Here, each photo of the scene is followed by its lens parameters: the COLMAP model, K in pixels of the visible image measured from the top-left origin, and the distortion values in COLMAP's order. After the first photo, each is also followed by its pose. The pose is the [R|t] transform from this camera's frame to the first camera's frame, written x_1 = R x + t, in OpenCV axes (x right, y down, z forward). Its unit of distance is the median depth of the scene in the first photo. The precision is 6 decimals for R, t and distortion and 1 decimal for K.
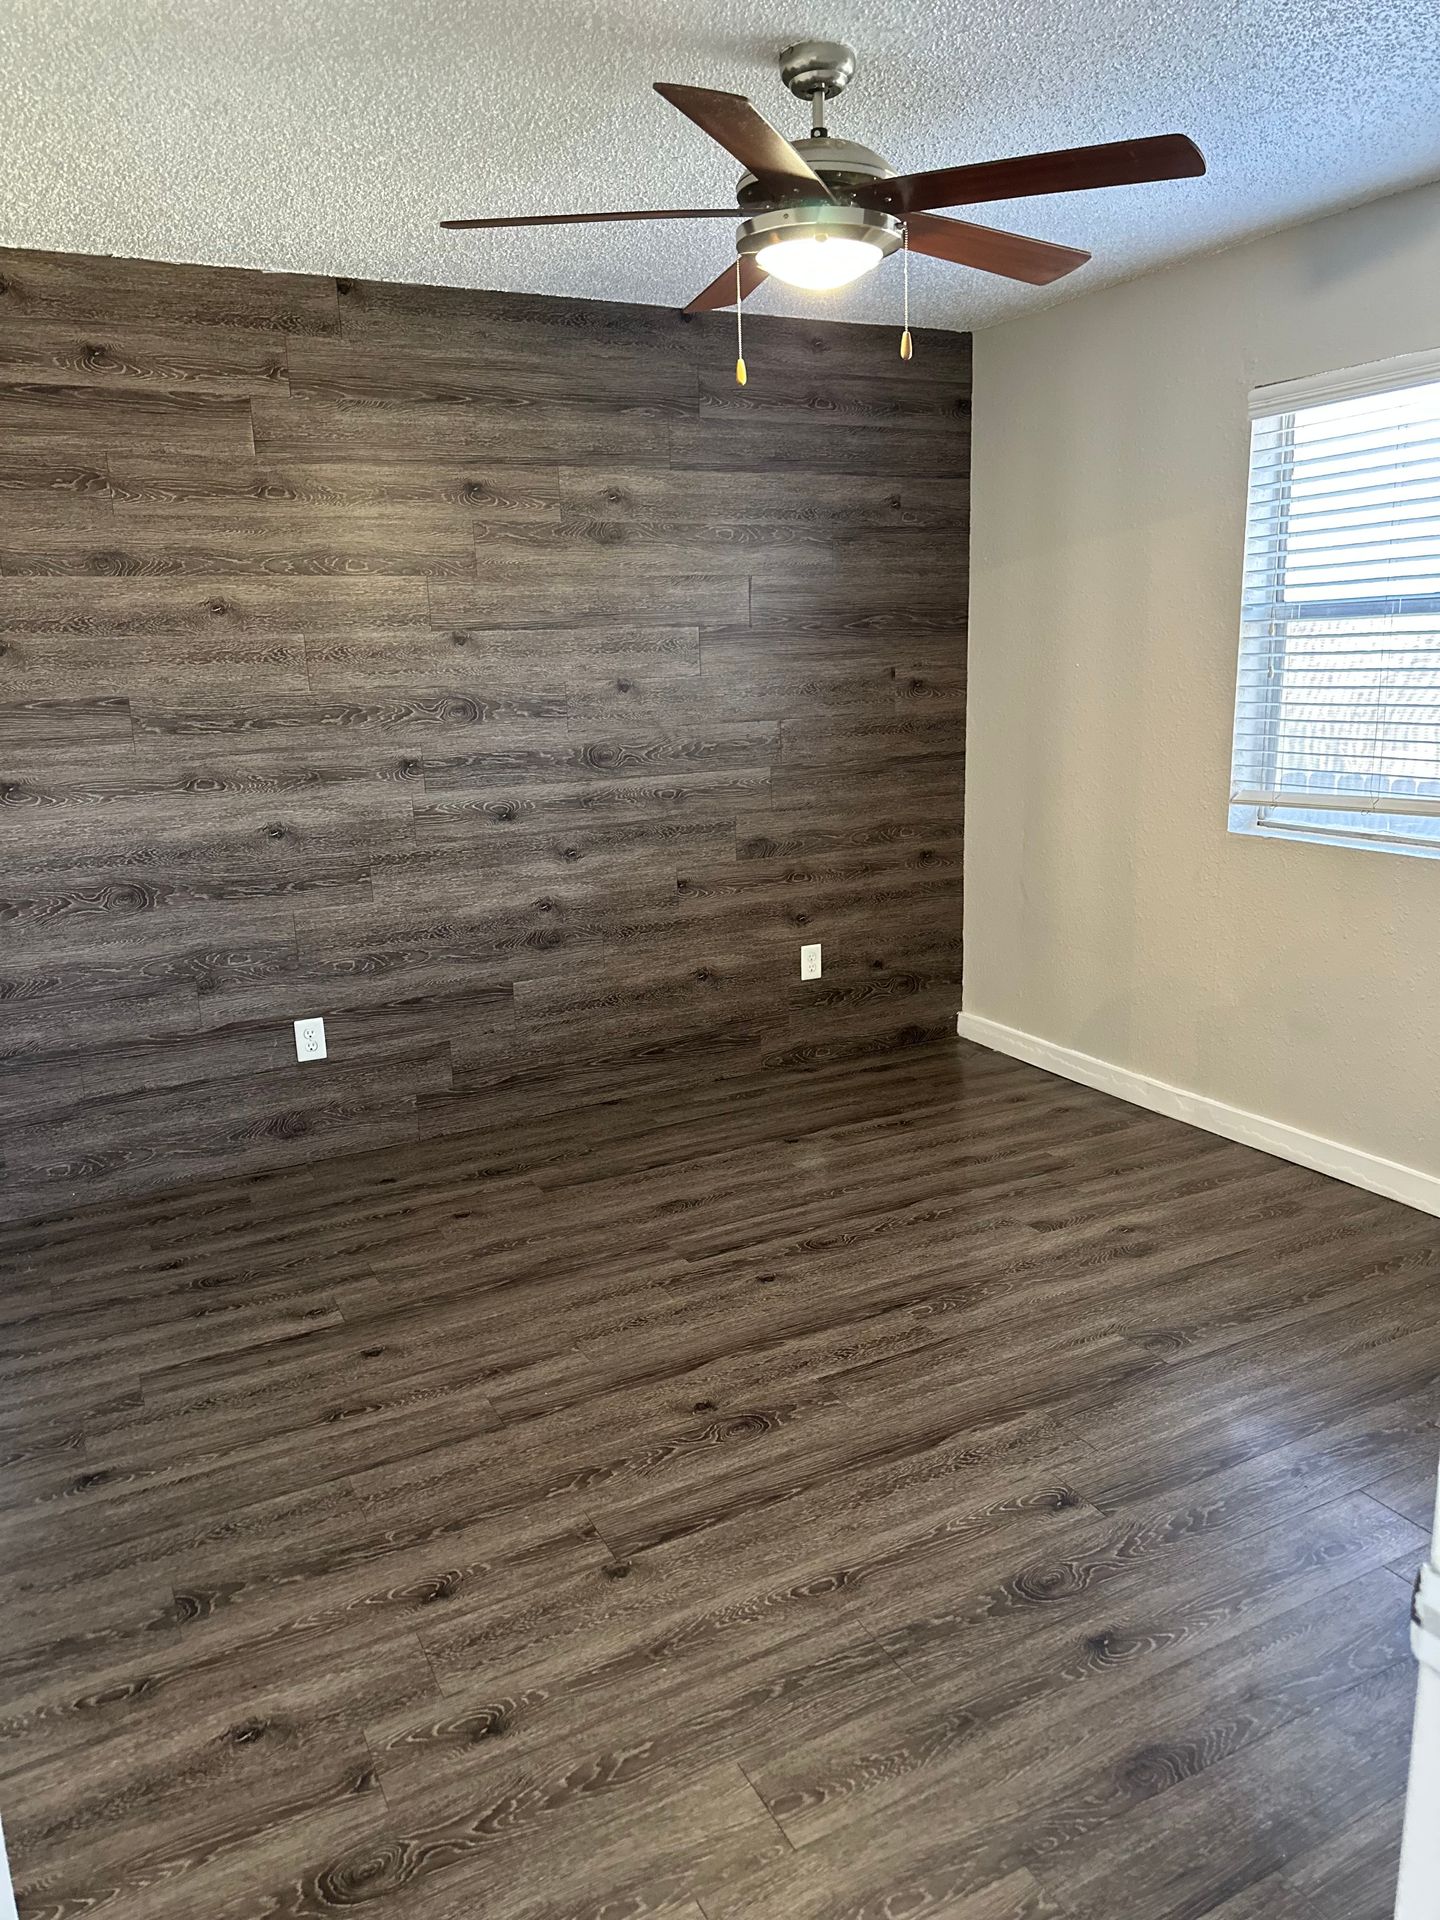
lens RADIAL K [[1339.5, 0, 720.0], [0, 1339.5, 960.0], [0, 0, 1]] dist [0.256056, -0.458196]
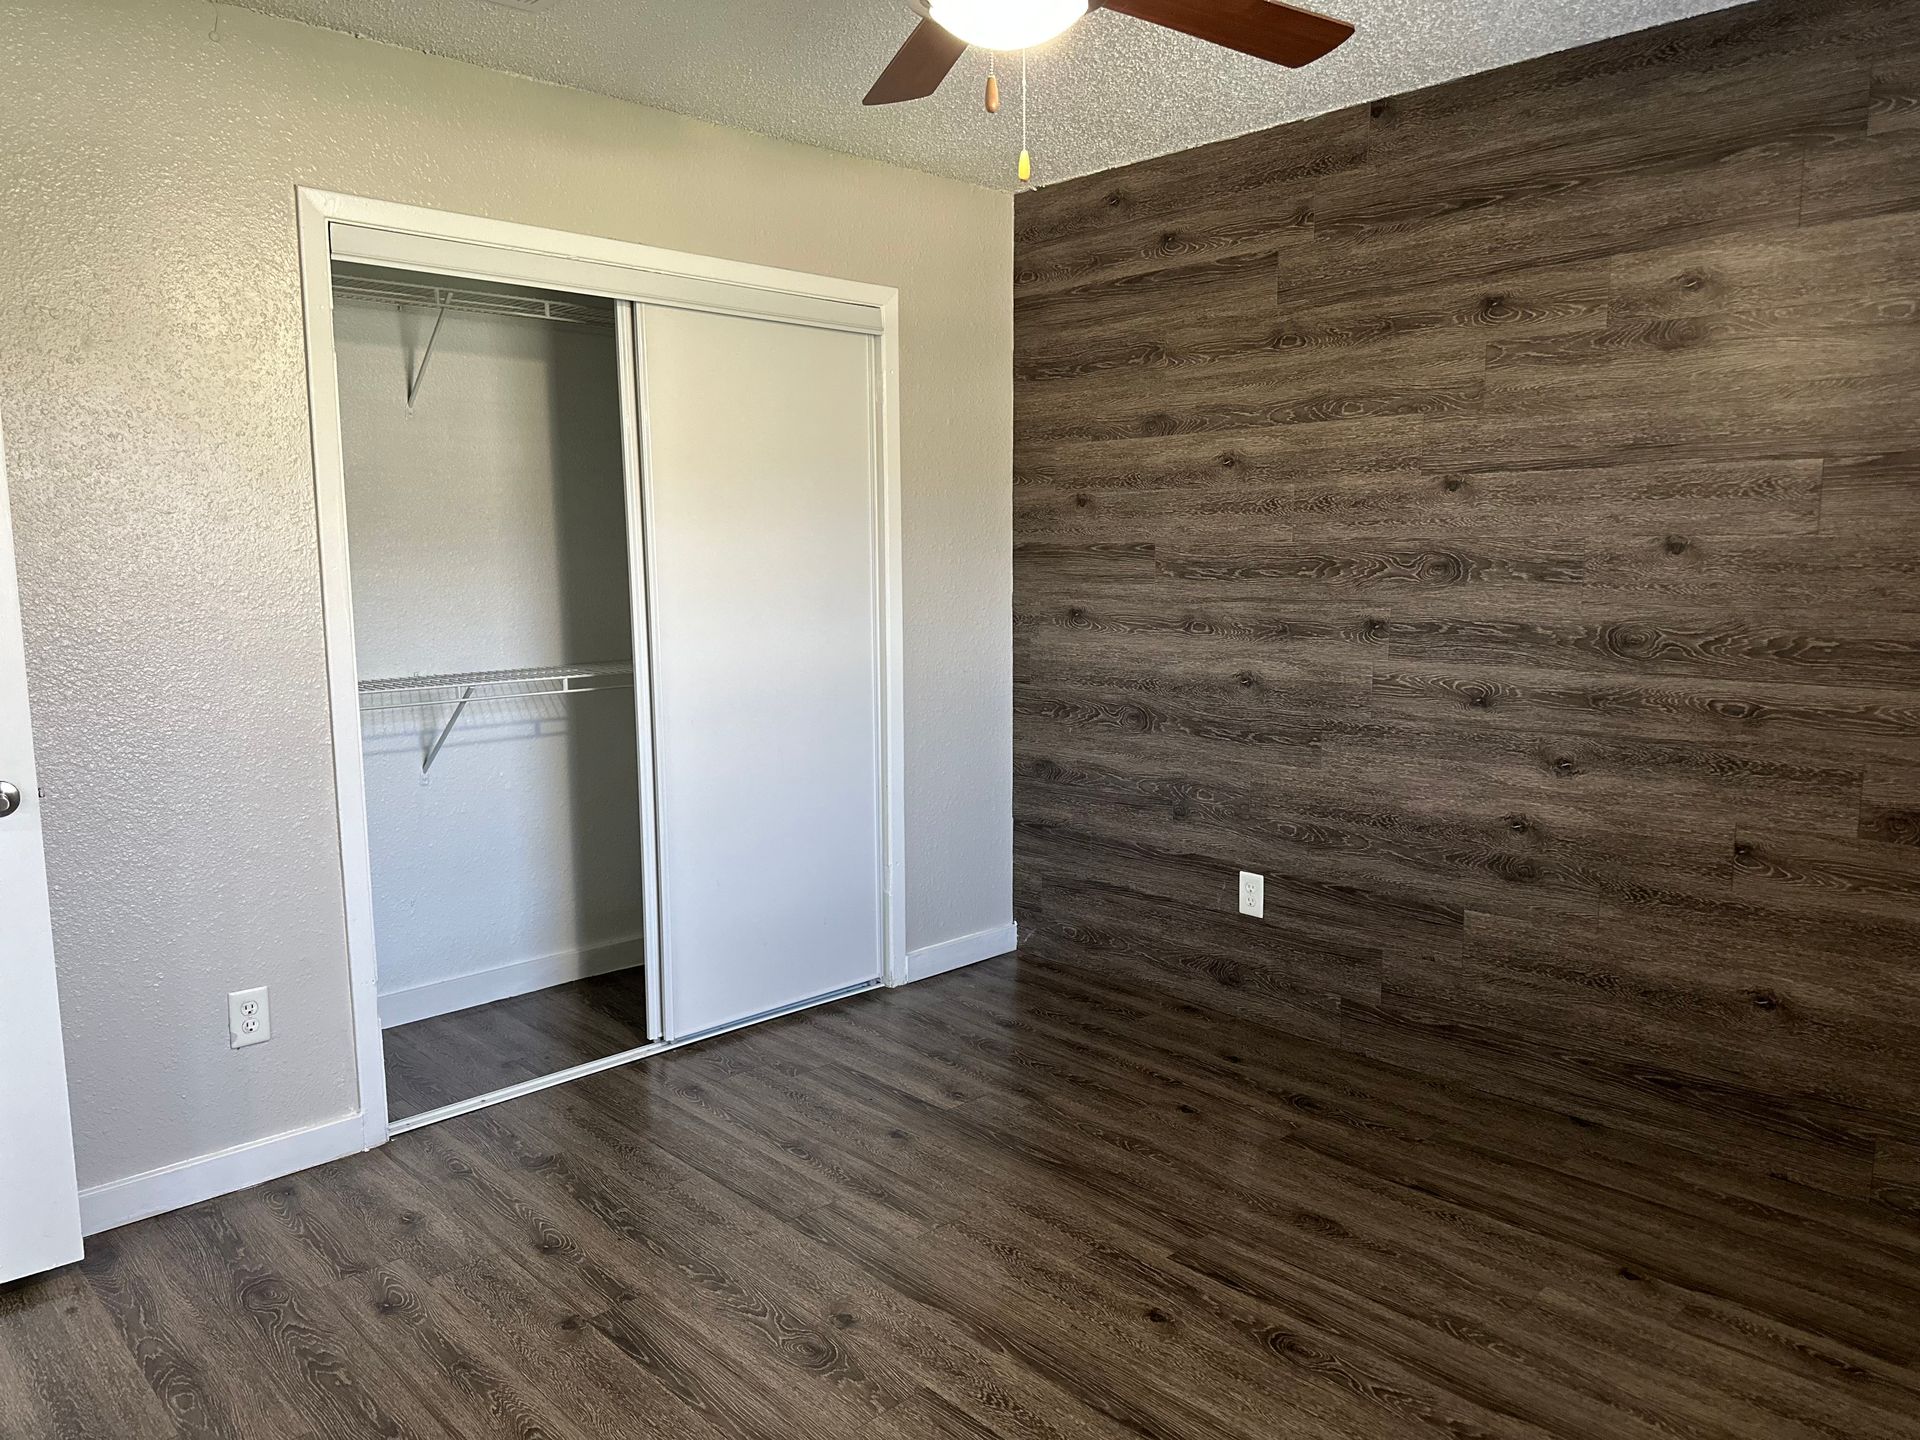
lens RADIAL K [[1348.7, 0, 948.3], [0, 1348.7, 747.7], [0, 0, 1]] dist [0.117723, -0.155391]
pose [[0.280042, 0.177390, -0.943456, 0.547200], [-0.218666, 0.968732, 0.117237, -0.111954], [0.934752, 0.173470, 0.310074, 0.490310]]
